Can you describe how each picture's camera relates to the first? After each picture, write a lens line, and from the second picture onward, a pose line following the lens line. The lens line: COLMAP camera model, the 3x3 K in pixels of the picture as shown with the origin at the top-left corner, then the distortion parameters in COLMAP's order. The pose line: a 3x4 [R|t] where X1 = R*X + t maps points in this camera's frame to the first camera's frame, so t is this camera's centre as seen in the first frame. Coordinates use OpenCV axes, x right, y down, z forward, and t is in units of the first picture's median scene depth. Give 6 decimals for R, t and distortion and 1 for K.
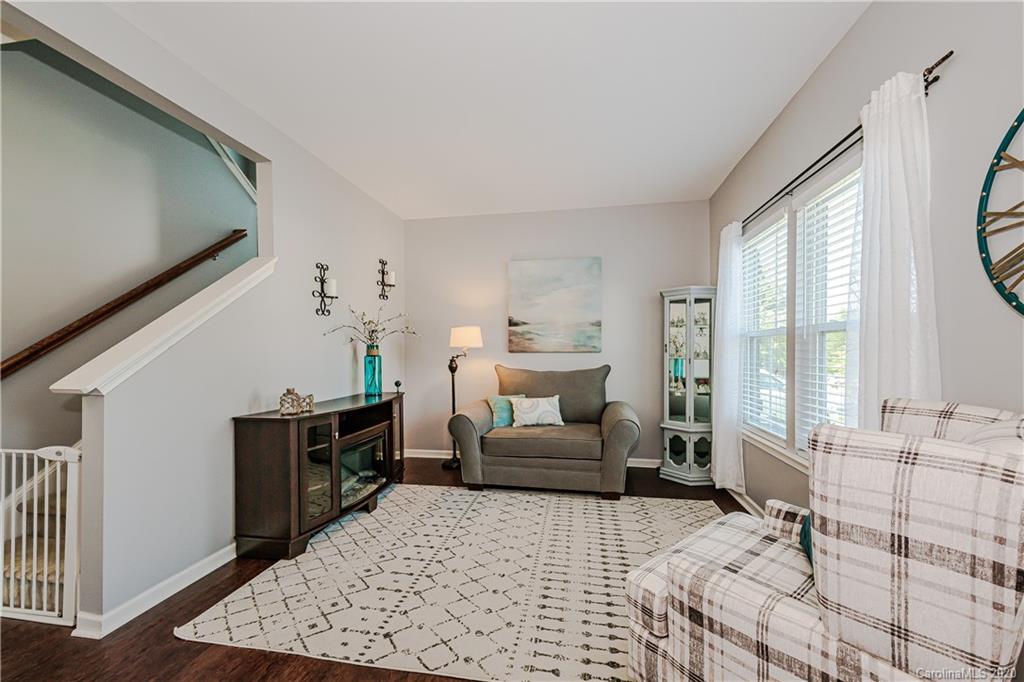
lens RADIAL K [[405.0, 0, 519.0], [0, 405.0, 350.2], [0, 0, 1]] dist [0.002783, -0.001112]
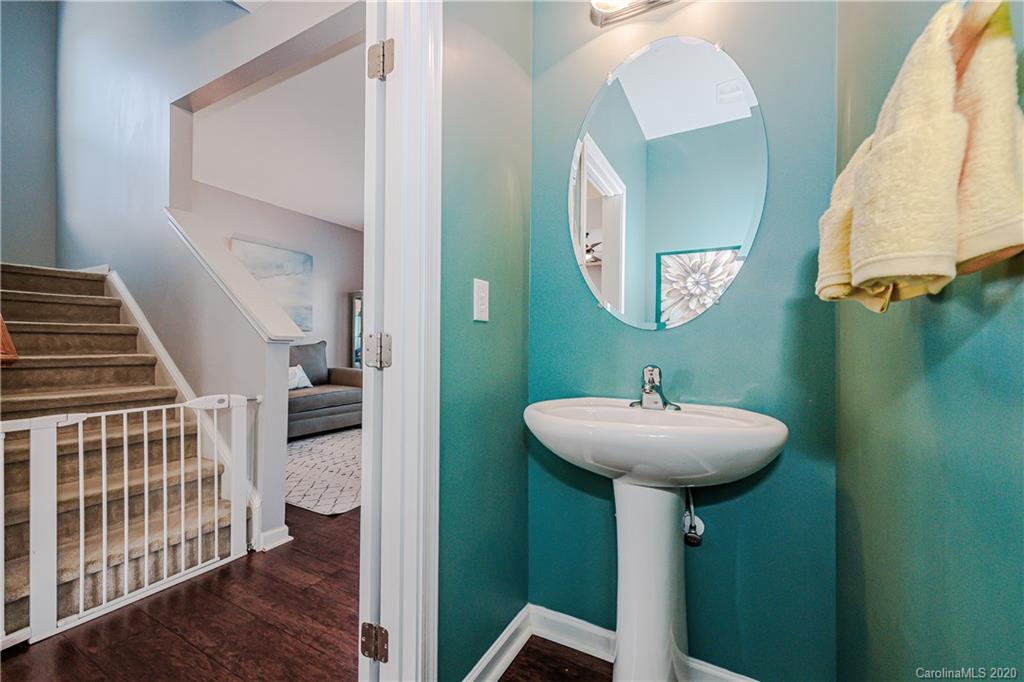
lens RADIAL K [[405.0, 0, 516.4], [0, 405.0, 345.7], [0, 0, 1]] dist [0.002783, -0.001112]
pose [[0.332875, 0.010189, 0.942916, -0.929901], [-0.018074, 0.999827, -0.004423, 0.052605], [-0.942798, -0.015569, 0.333002, -0.024461]]
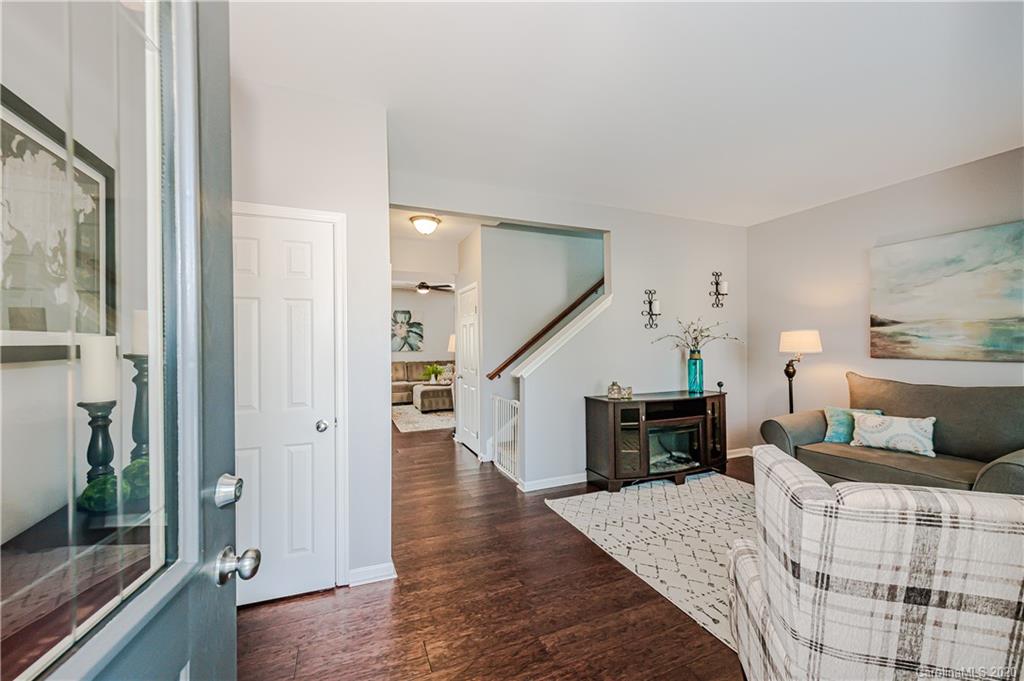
lens RADIAL K [[405.0, 0, 505.4], [0, 405.0, 342.2], [0, 0, 1]] dist [0.002783, -0.001112]
pose [[0.524391, -0.004037, -0.851468, 0.361945], [0.005577, 0.999984, -0.001307, -0.037732], [0.851459, -0.004064, 0.524405, -0.097583]]
